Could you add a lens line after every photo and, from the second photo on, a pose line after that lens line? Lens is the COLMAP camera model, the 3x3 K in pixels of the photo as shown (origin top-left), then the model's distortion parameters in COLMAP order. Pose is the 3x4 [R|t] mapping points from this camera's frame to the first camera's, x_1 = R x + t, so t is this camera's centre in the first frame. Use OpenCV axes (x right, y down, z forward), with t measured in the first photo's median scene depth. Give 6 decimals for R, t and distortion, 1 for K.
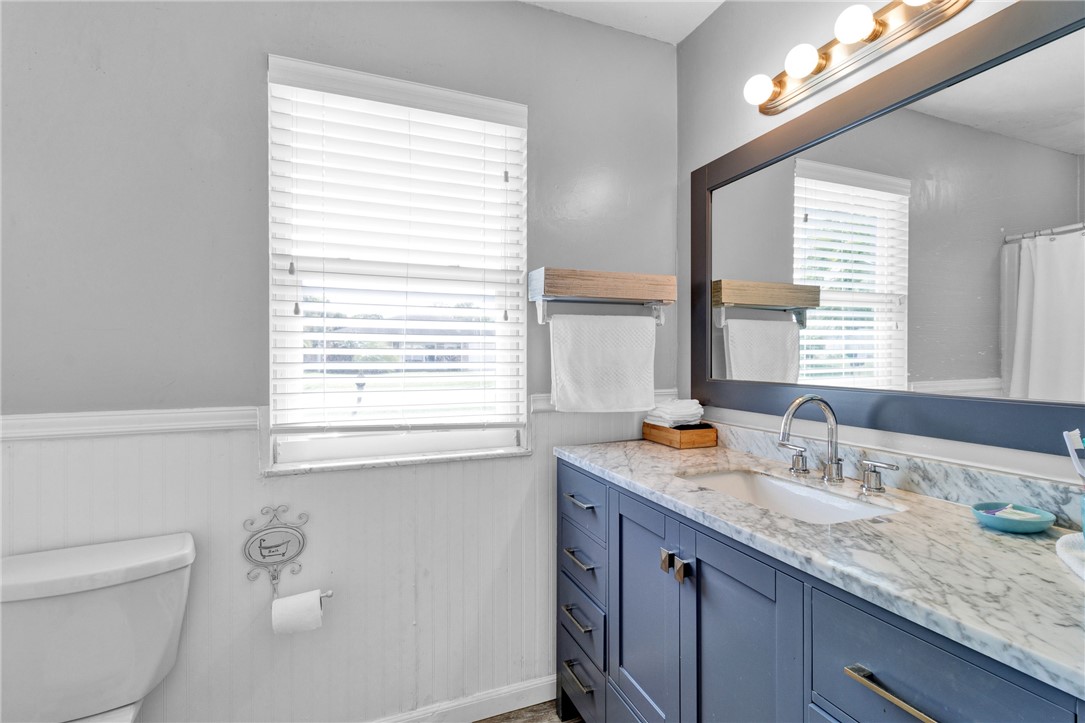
lens RADIAL K [[506.1, 0, 546.9], [0, 506.1, 350.5], [0, 0, 1]] dist [-0.002957, 0.000745]
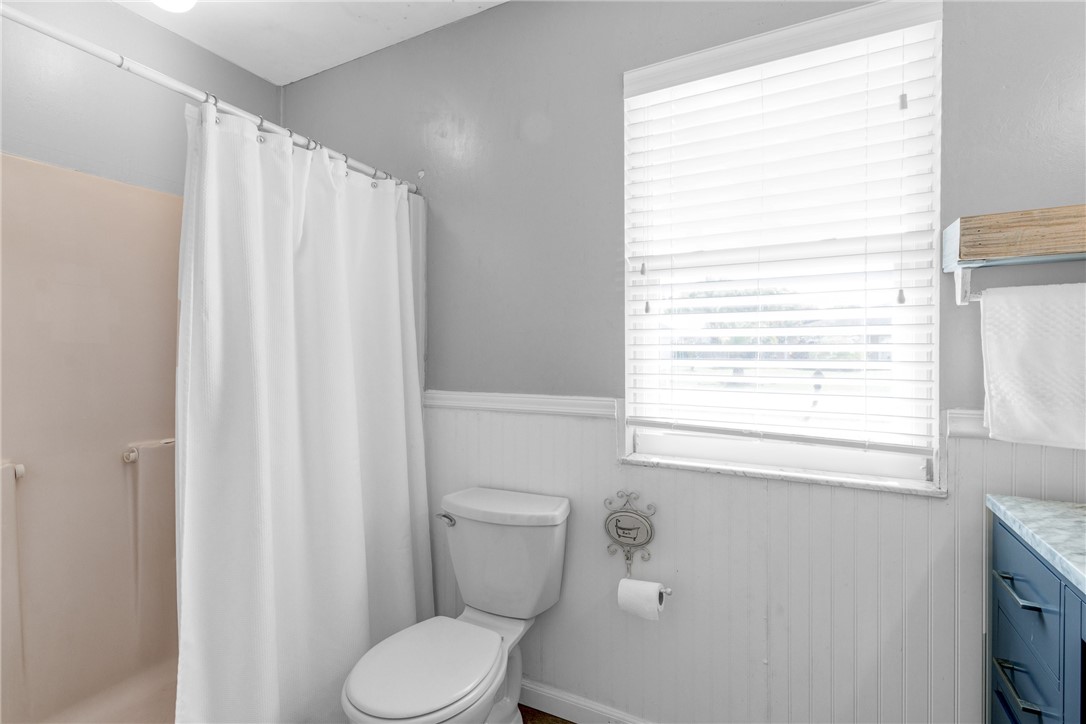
lens RADIAL K [[506.6, 0, 547.4], [0, 506.6, 351.0], [0, 0, 1]] dist [-0.002957, 0.000745]
pose [[0.631284, -0.000923, -0.775552, 0.171684], [0.009842, 0.999928, 0.006820, -0.001619], [0.775490, -0.011938, 0.631247, 0.169748]]
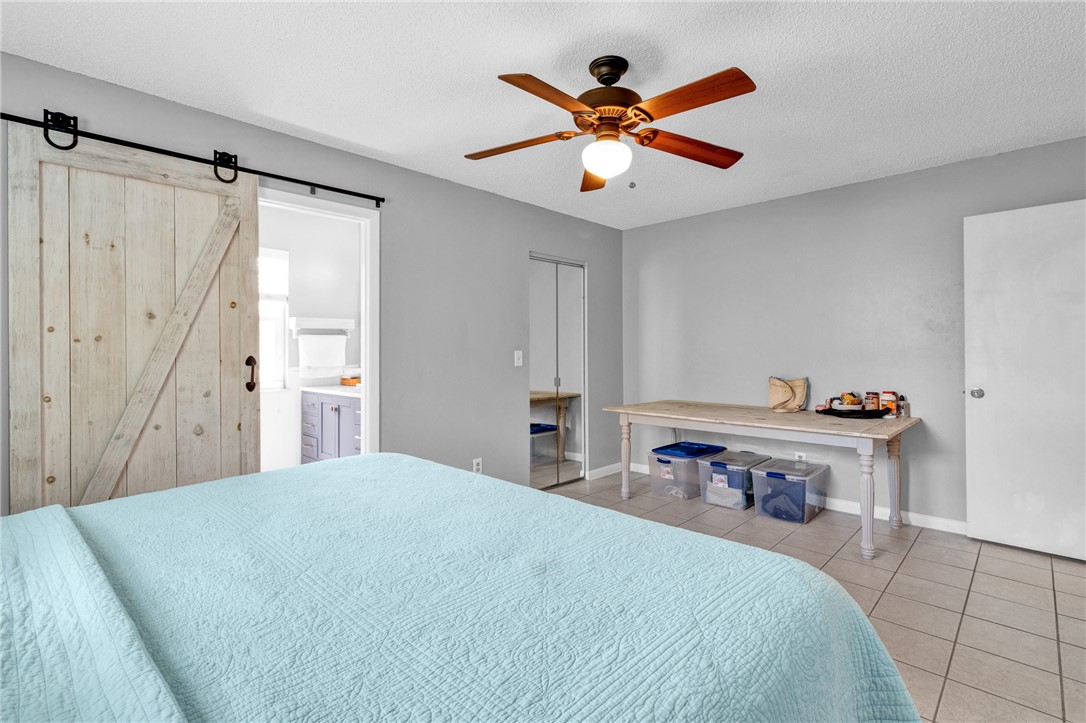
lens RADIAL K [[506.6, 0, 547.4], [0, 506.6, 350.5], [0, 0, 1]] dist [-0.002957, 0.000745]
pose [[0.914738, -0.007806, 0.403973, 0.131612], [0.004238, 0.999944, 0.009725, -0.014026], [-0.404026, -0.007184, 0.914719, -1.982598]]
